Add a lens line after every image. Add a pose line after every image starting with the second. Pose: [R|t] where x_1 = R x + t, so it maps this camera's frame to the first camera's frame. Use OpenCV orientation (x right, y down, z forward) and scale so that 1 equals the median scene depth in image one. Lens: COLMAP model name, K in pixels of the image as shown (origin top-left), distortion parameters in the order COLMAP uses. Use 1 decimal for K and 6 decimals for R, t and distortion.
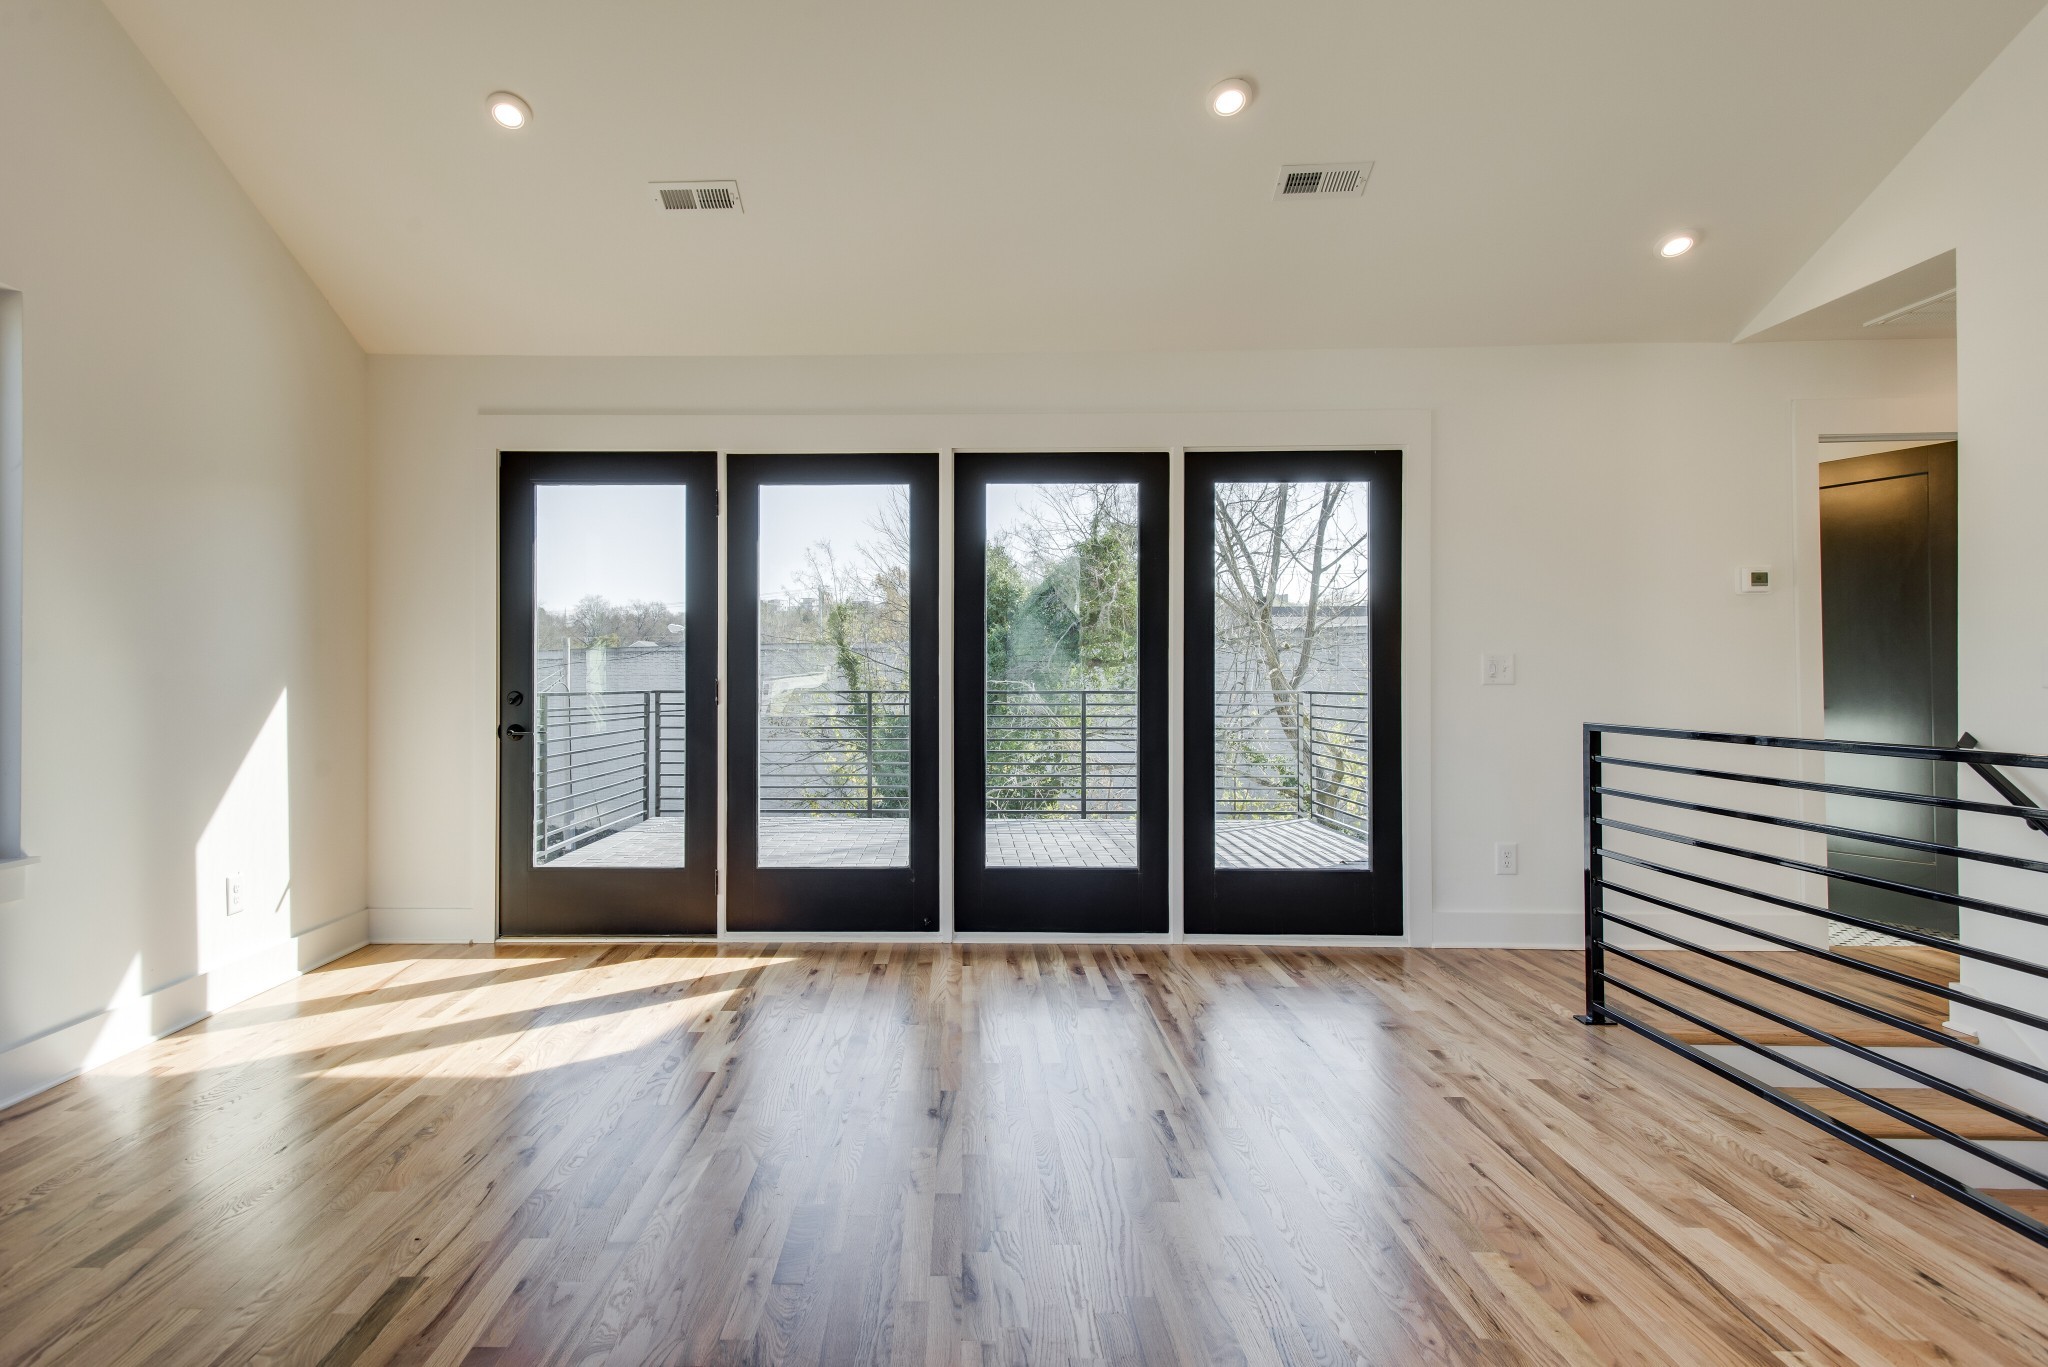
lens RADIAL K [[1008.0, 0, 1027.6], [0, 1008.0, 673.5], [0, 0, 1]] dist [0.032897, 0.000081]
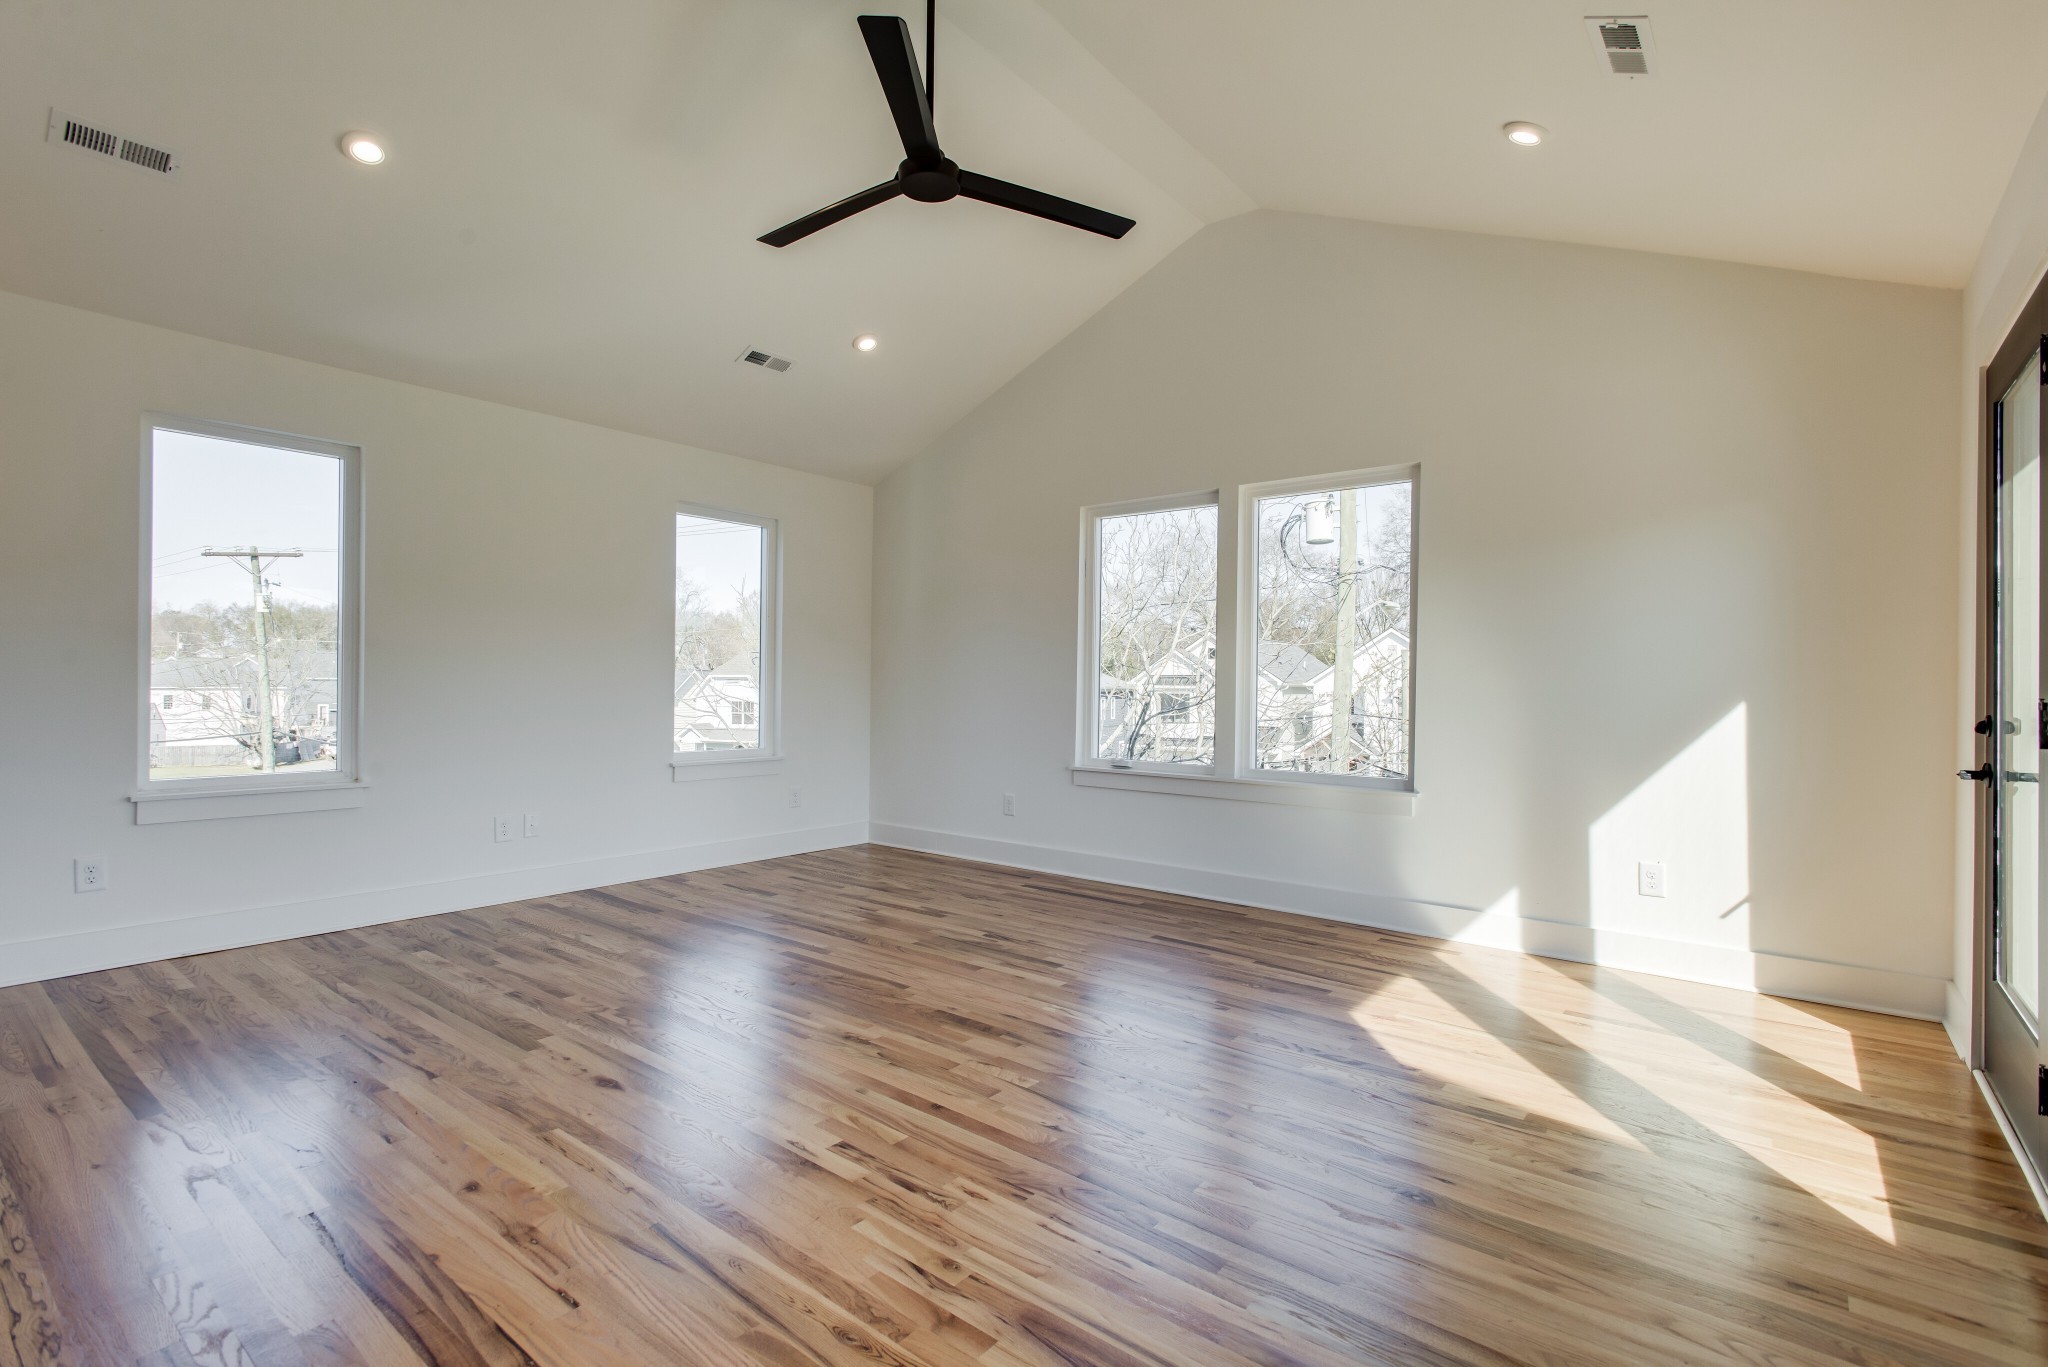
lens RADIAL K [[972.1, 0, 1024.0], [0, 972.1, 683.5], [0, 0, 1]] dist [0.012472, -0.000514]
pose [[-0.631789, -0.009312, -0.775084, 0.438965], [-0.009984, 0.999943, -0.003876, 0.002898], [0.775076, 0.005289, -0.631846, 0.949593]]
